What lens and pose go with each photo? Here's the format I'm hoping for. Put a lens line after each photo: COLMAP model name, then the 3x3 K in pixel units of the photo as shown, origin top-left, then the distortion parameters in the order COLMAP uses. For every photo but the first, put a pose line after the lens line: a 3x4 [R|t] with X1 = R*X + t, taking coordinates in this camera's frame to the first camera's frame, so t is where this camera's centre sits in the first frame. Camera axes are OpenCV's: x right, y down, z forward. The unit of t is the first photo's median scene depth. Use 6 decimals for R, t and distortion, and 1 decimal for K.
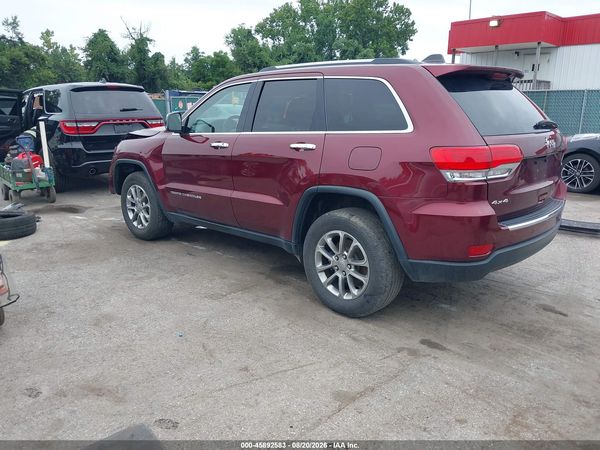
lens RADIAL K [[480.1, 0, 304.4], [0, 480.1, 222.0], [0, 0, 1]] dist [-0.000455, -0.005214]
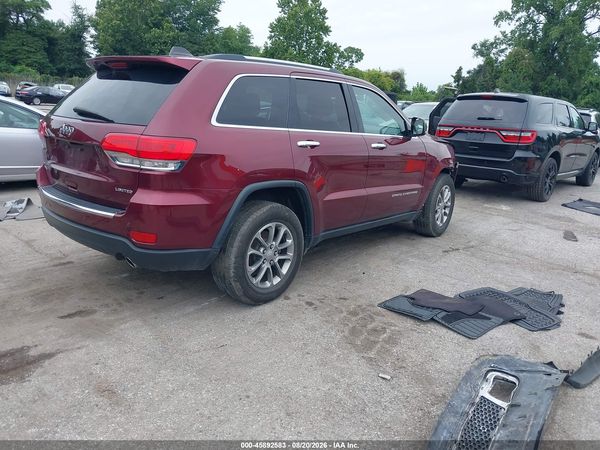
lens RADIAL K [[480.1, 0, 304.4], [0, 480.1, 222.0], [0, 0, 1]] dist [-0.000455, -0.005214]
pose [[0.054835, 0.239361, -0.969381, 0.633320], [-0.286157, 0.933886, 0.214409, -0.138143], [0.956612, 0.265638, 0.119704, 0.573561]]
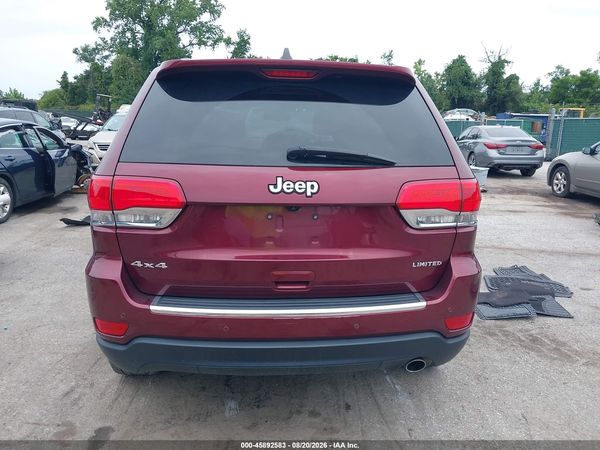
lens RADIAL K [[480.1, 0, 304.4], [0, 480.1, 222.0], [0, 0, 1]] dist [-0.000455, -0.005214]
pose [[0.747549, 0.144103, -0.648387, 0.366369], [-0.173929, 0.984588, 0.018294, -0.055558], [0.641030, 0.099097, 0.761091, 0.236592]]
